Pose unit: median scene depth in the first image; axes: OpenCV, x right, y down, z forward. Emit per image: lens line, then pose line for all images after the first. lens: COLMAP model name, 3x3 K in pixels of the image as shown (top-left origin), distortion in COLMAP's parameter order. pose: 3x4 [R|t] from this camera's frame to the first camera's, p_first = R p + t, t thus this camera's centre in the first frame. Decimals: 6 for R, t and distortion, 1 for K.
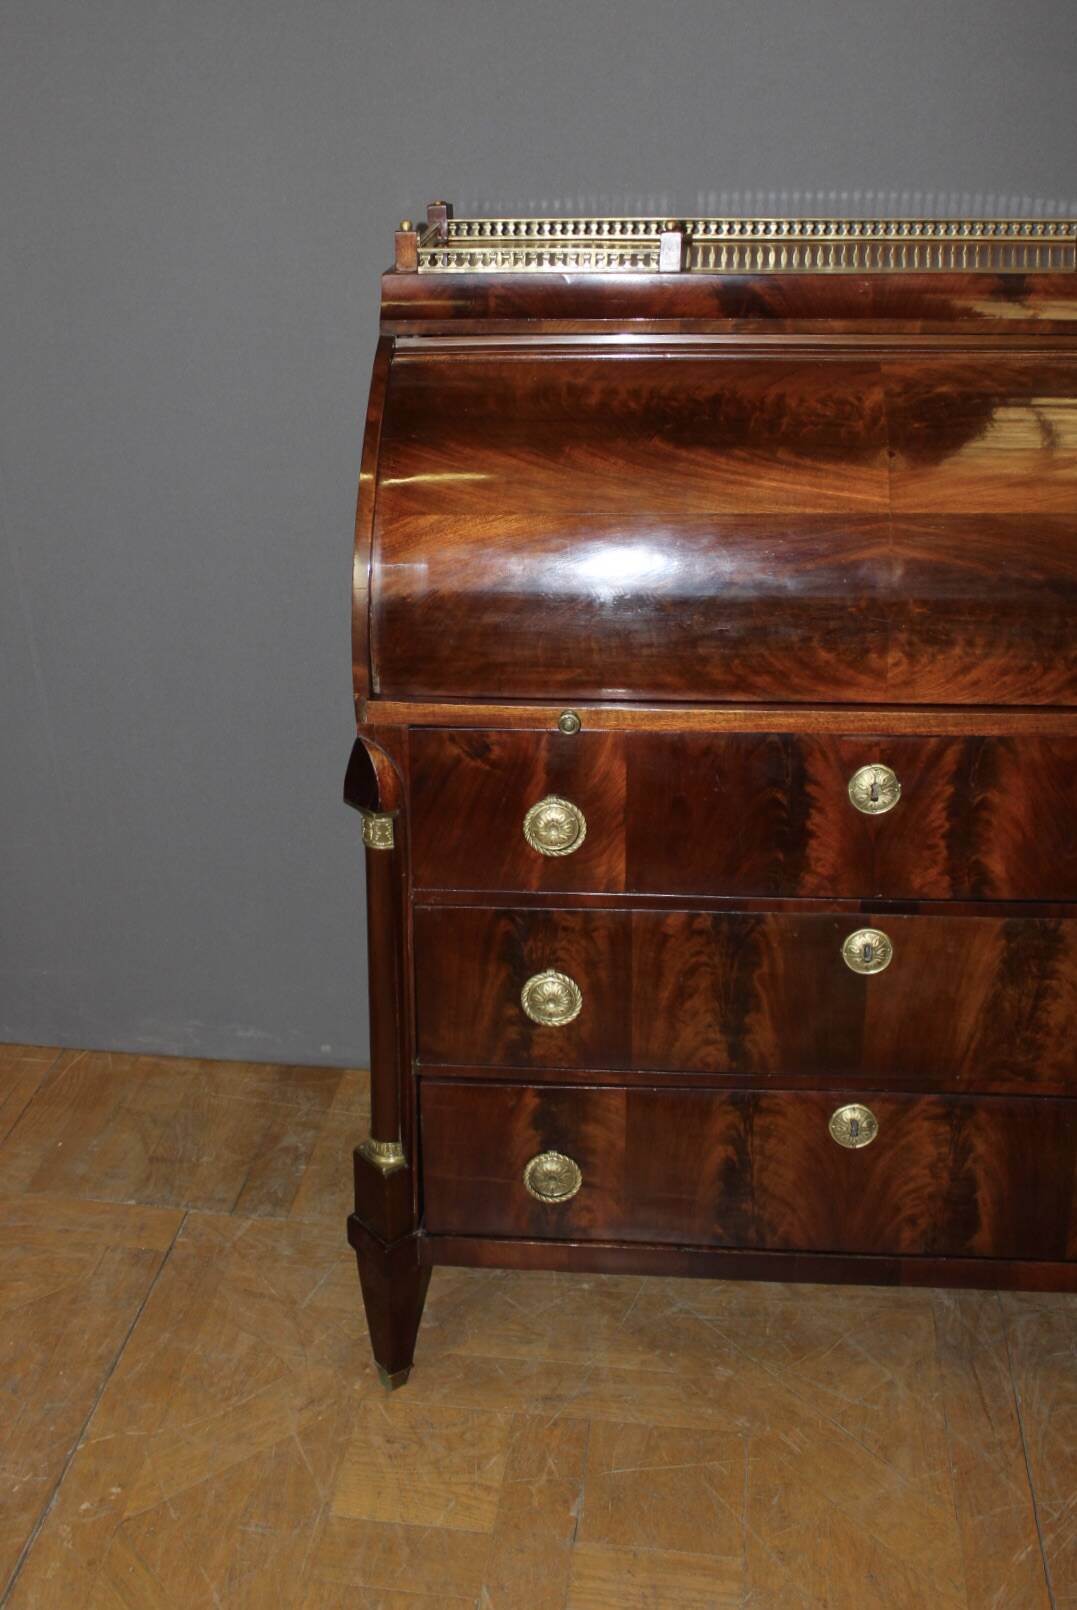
lens RADIAL K [[1721.5, 0, 459.6], [0, 1721.5, 665.6], [0, 0, 1]] dist [-0.104918, 0.000000]
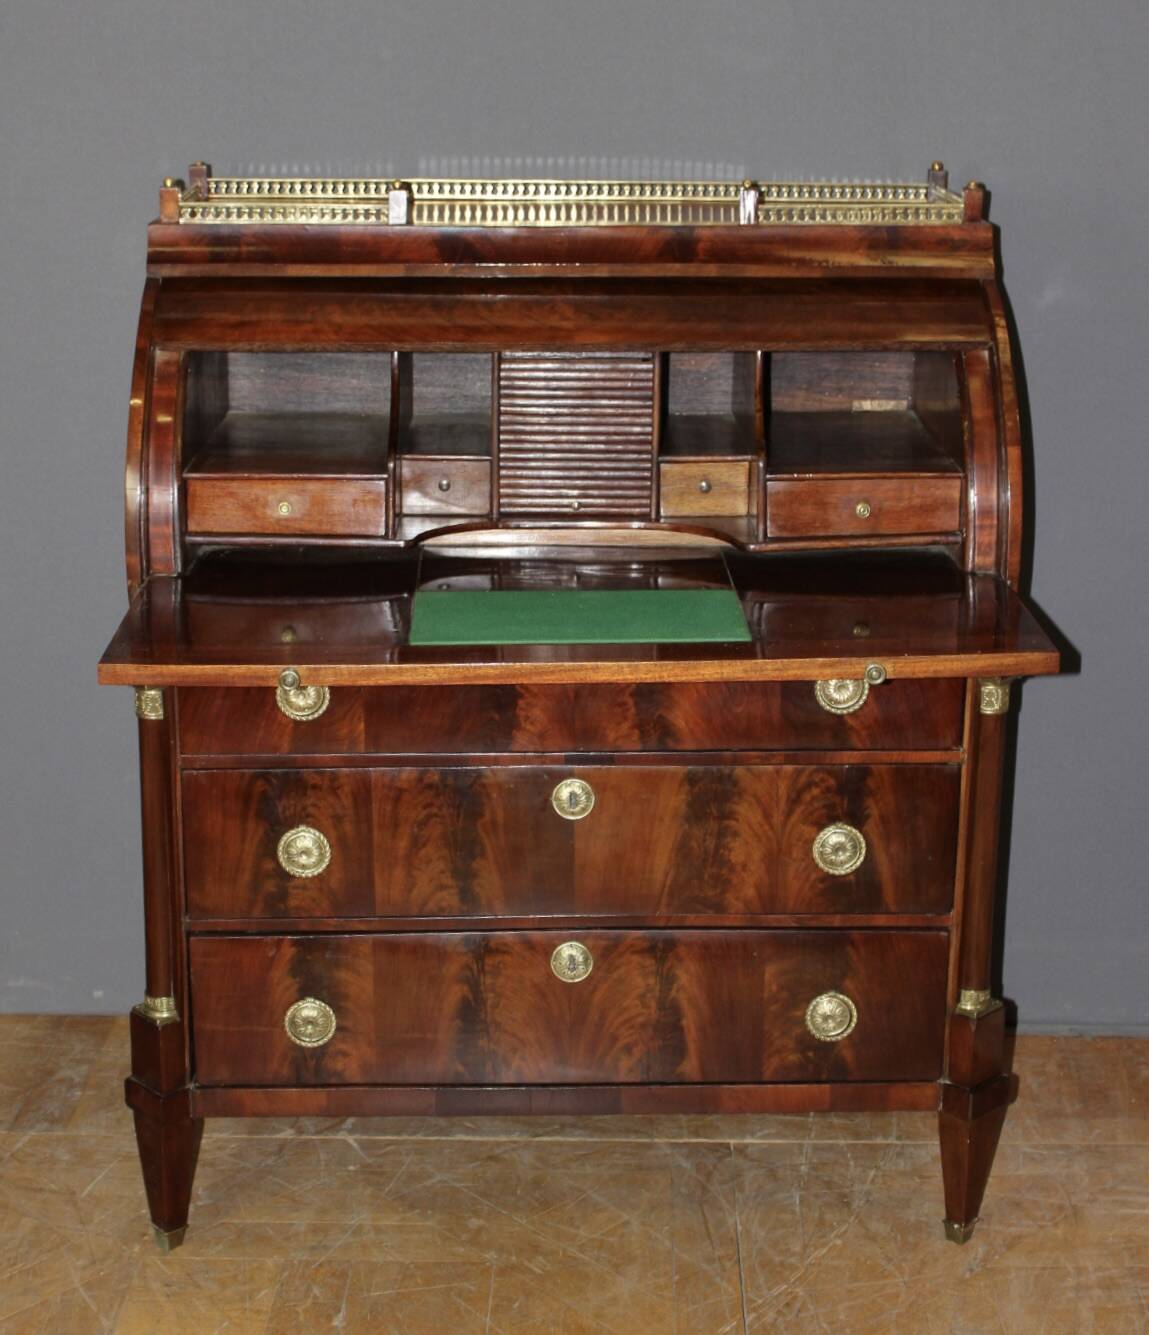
lens RADIAL K [[2296.5, 0, 564.9], [0, 2296.5, 679.2], [0, 0, 1]] dist [-0.090386, 0.000000]
pose [[0.990787, -0.013147, 0.134788, 0.021854], [0.018494, 0.999087, -0.038500, 0.144210], [-0.134159, 0.040638, 0.990126, -0.556165]]
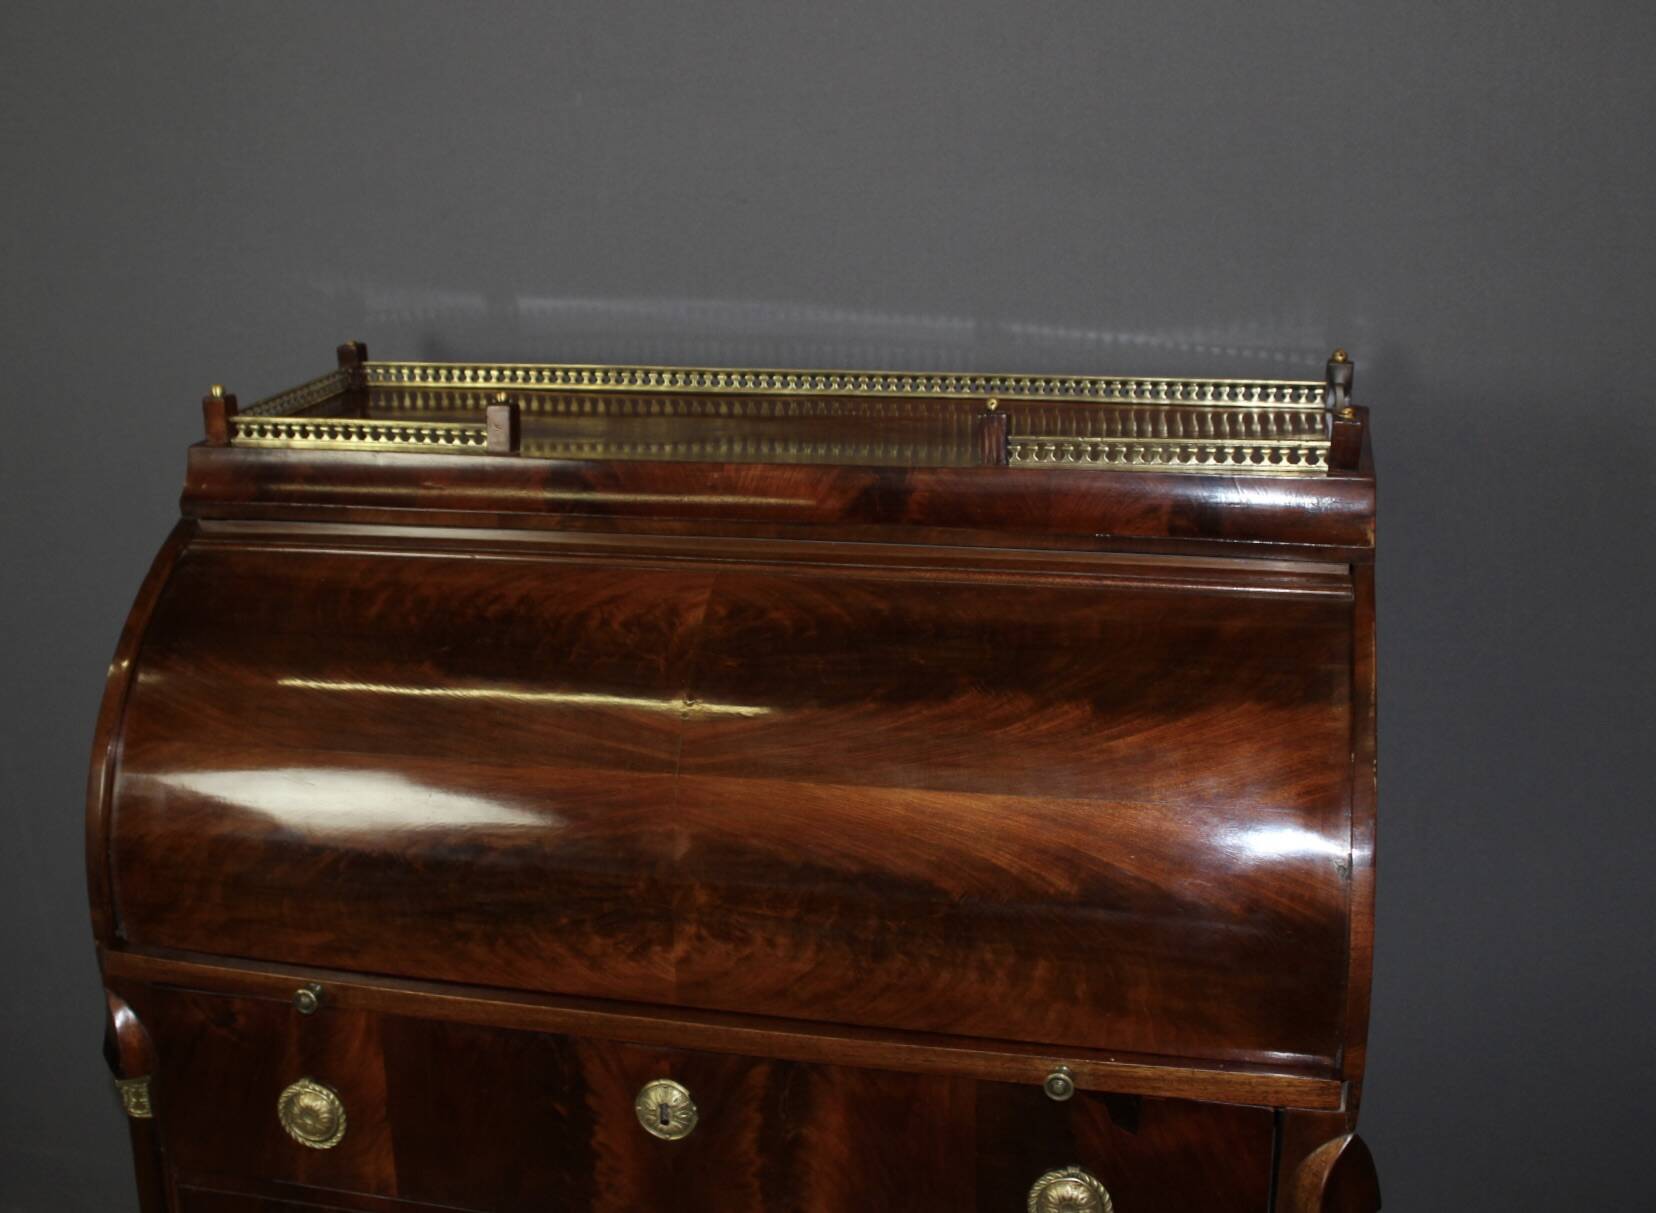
lens RADIAL K [[1893.8, 0, 725.2], [0, 1893.8, 593.3], [0, 0, 1]] dist [-0.118248, 0.000000]
pose [[0.986895, 0.035898, -0.157319, 0.382135], [-0.044846, 0.997549, -0.053704, -0.118373], [0.155005, 0.060055, 0.986087, 0.114244]]
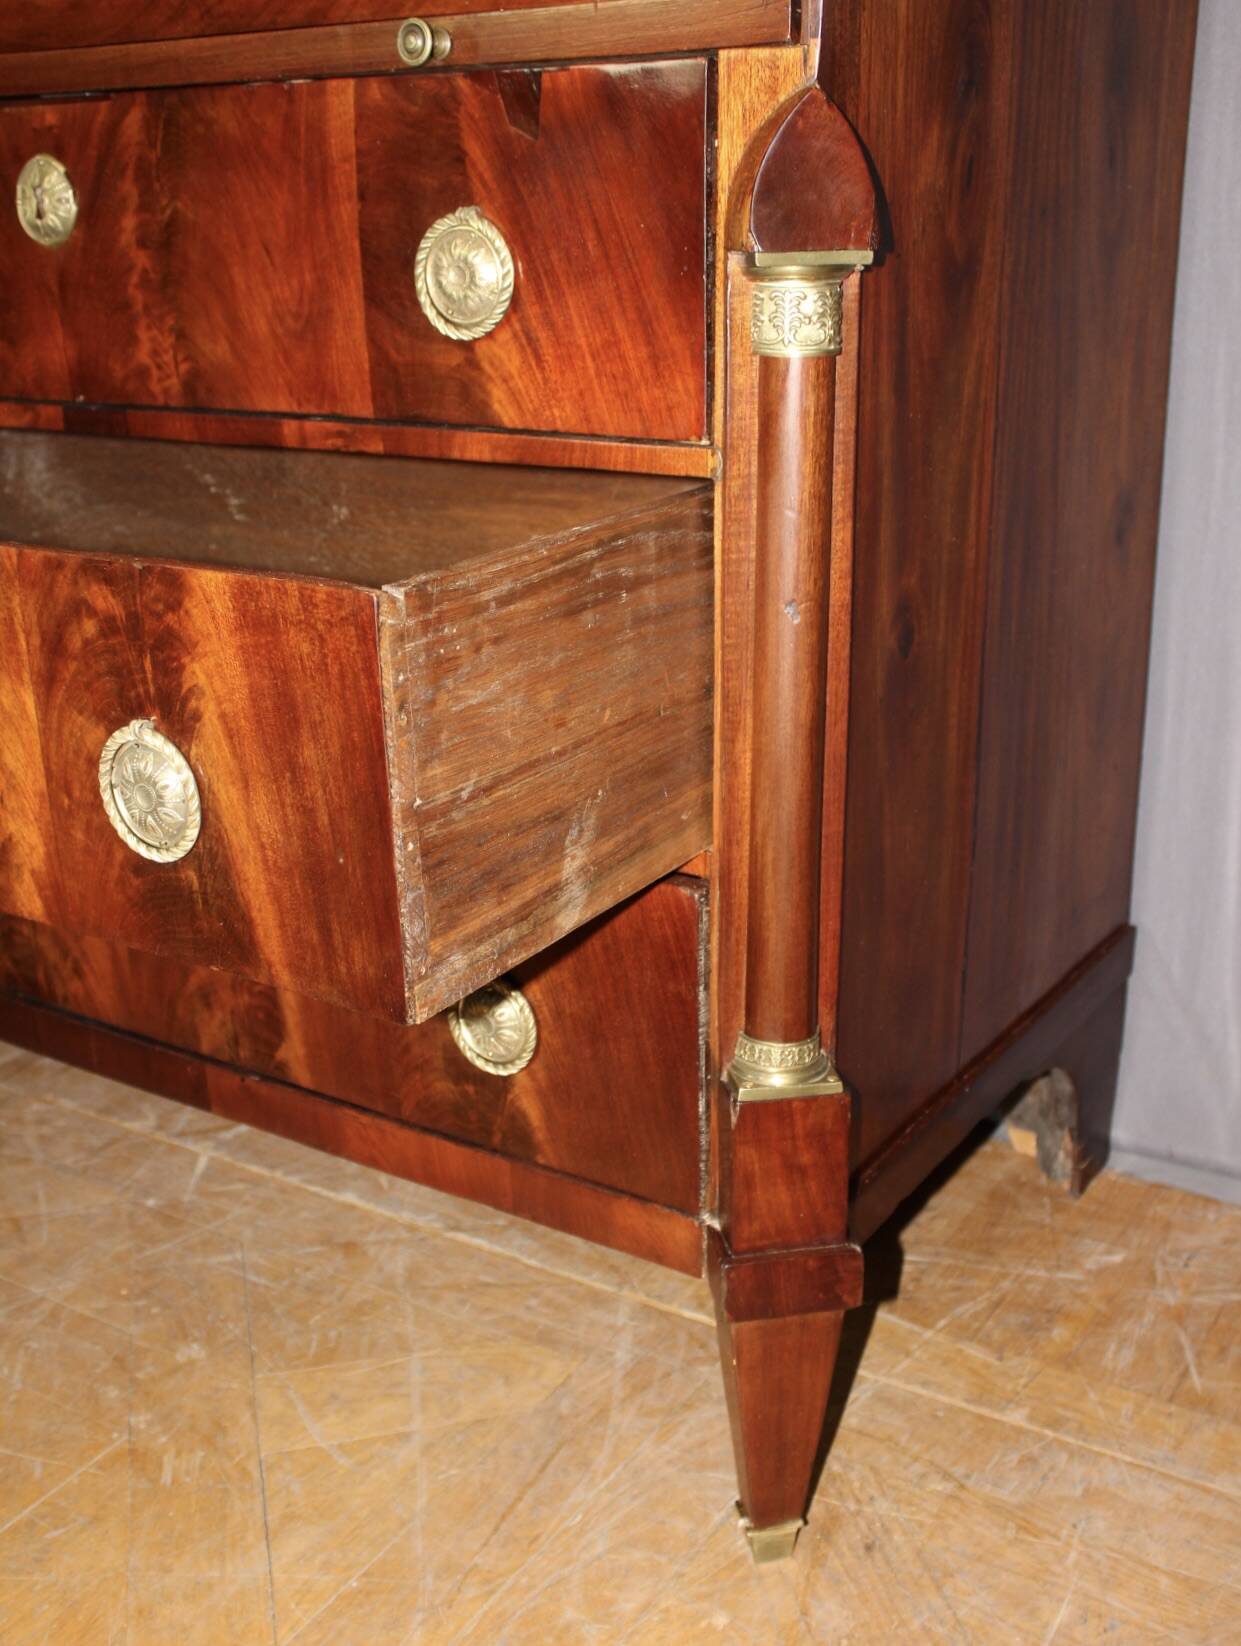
lens RADIAL K [[1923.9, 0, 627.8], [0, 1923.9, 880.3], [0, 0, 1]] dist [-0.088161, 0.000000]
pose [[0.900130, 0.166088, -0.402717, 0.710412], [-0.141286, 0.985799, 0.090768, 0.211810], [0.412074, -0.024805, 0.910813, 0.444024]]
